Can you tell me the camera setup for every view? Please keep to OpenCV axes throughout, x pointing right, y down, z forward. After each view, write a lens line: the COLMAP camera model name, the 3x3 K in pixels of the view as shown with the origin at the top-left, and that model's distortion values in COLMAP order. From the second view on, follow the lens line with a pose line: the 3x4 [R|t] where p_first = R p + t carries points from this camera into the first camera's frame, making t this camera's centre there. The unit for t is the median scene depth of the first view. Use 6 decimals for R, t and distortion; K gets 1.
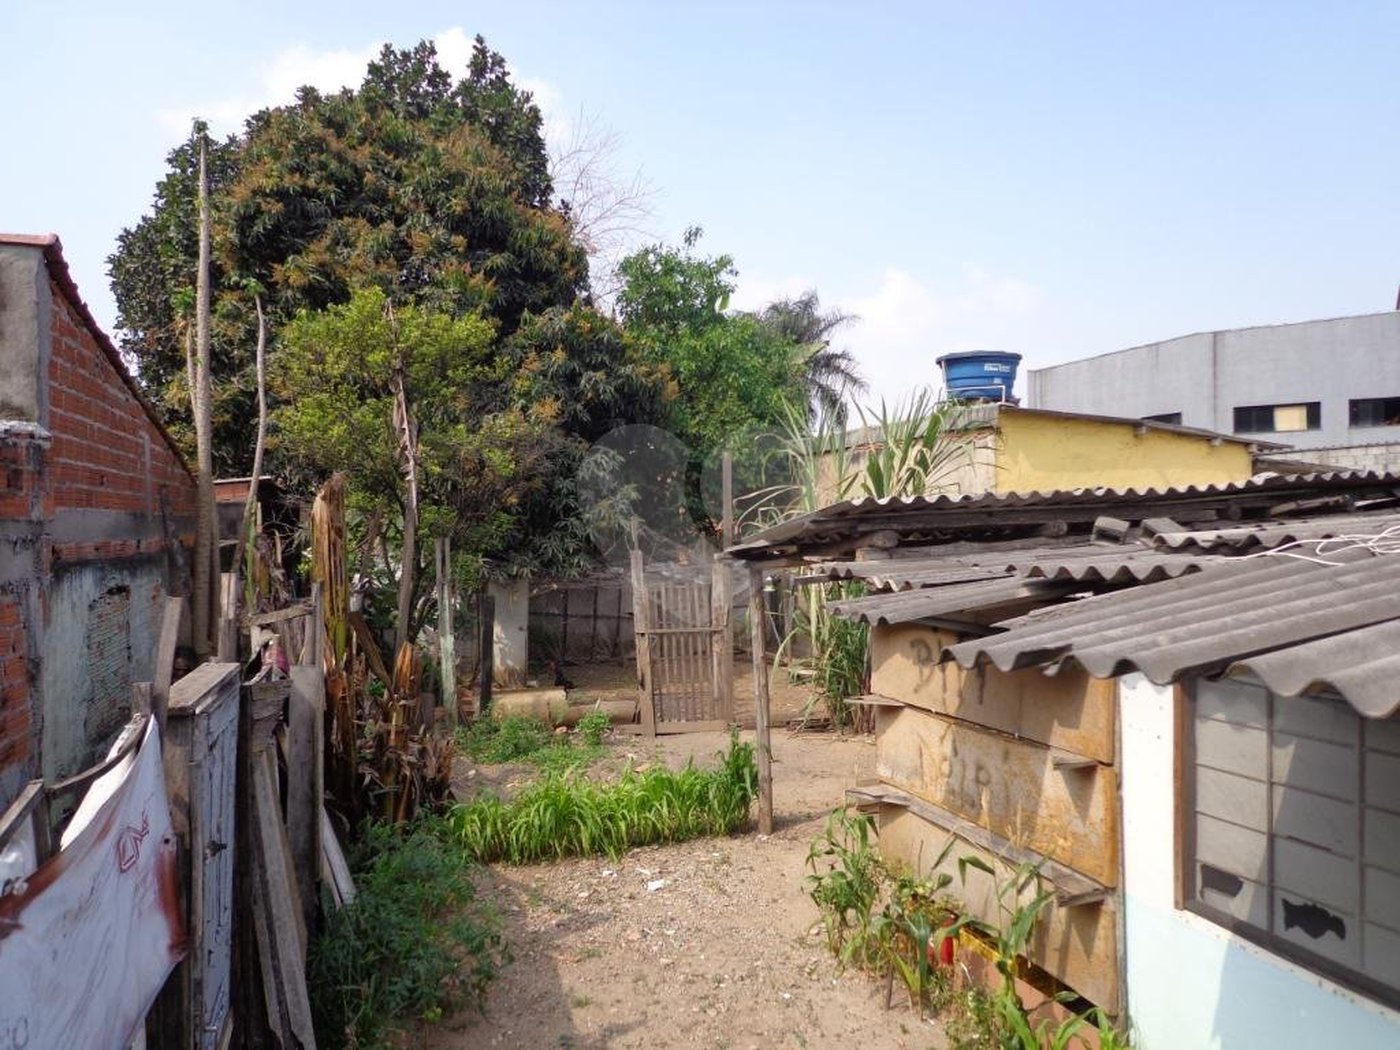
lens RADIAL K [[1018.0, 0, 700.0], [0, 1018.0, 525.0], [0, 0, 1]] dist [-0.014160, 0.007451]
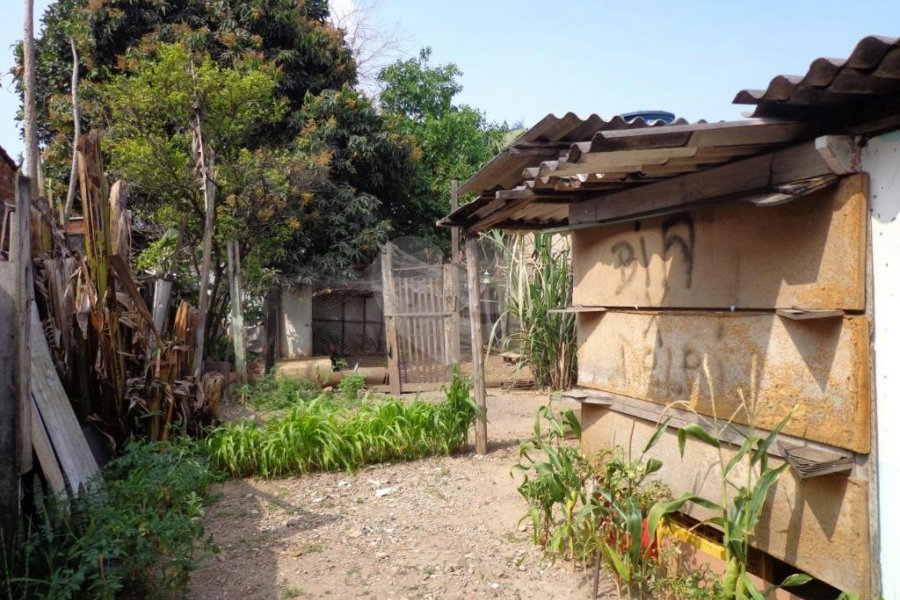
lens RADIAL K [[664.0, 0, 450.0], [0, 664.0, 300.0], [0, 0, 1]] dist [0.001706, -0.000635]
pose [[0.999953, -0.009016, 0.003665, 0.027786], [0.008948, 0.999795, 0.018151, 0.113400], [-0.003828, -0.018117, 0.999829, 0.233161]]
